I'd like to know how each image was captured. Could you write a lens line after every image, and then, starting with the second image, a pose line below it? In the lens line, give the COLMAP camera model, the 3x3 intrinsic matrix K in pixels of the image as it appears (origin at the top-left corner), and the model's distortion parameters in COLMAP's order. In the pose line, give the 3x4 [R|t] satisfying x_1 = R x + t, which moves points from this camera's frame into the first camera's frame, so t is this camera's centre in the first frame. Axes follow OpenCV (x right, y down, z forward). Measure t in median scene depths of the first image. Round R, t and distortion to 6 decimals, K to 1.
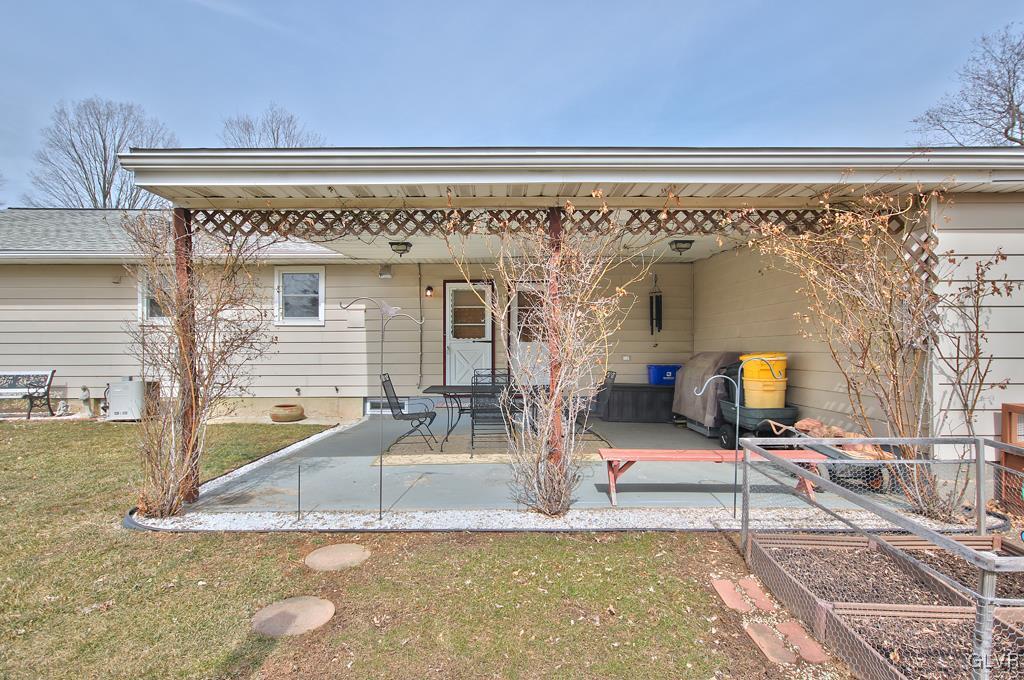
lens RADIAL K [[539.4, 0, 507.6], [0, 539.4, 342.8], [0, 0, 1]] dist [0.023073, 0.001603]
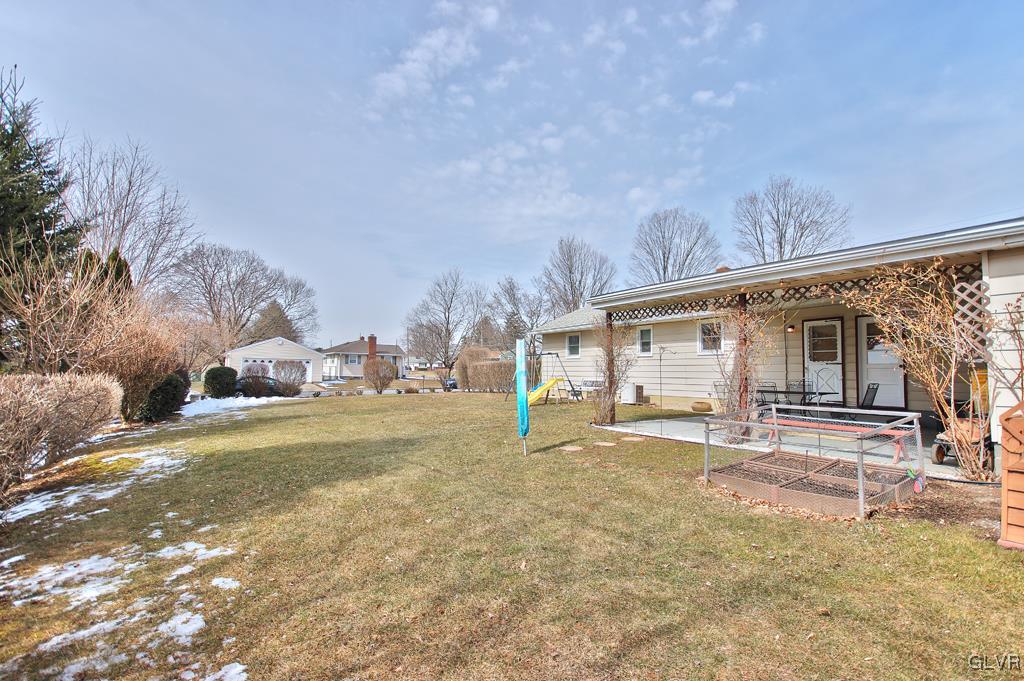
lens RADIAL K [[540.5, 0, 512.0], [0, 540.5, 340.5], [0, 0, 1]] dist [0.015819, 0.000315]
pose [[0.554561, -0.045448, -0.830901, 0.722872], [-0.003921, 0.998354, -0.057224, 0.023932], [0.832134, 0.034992, 0.553470, -0.464706]]
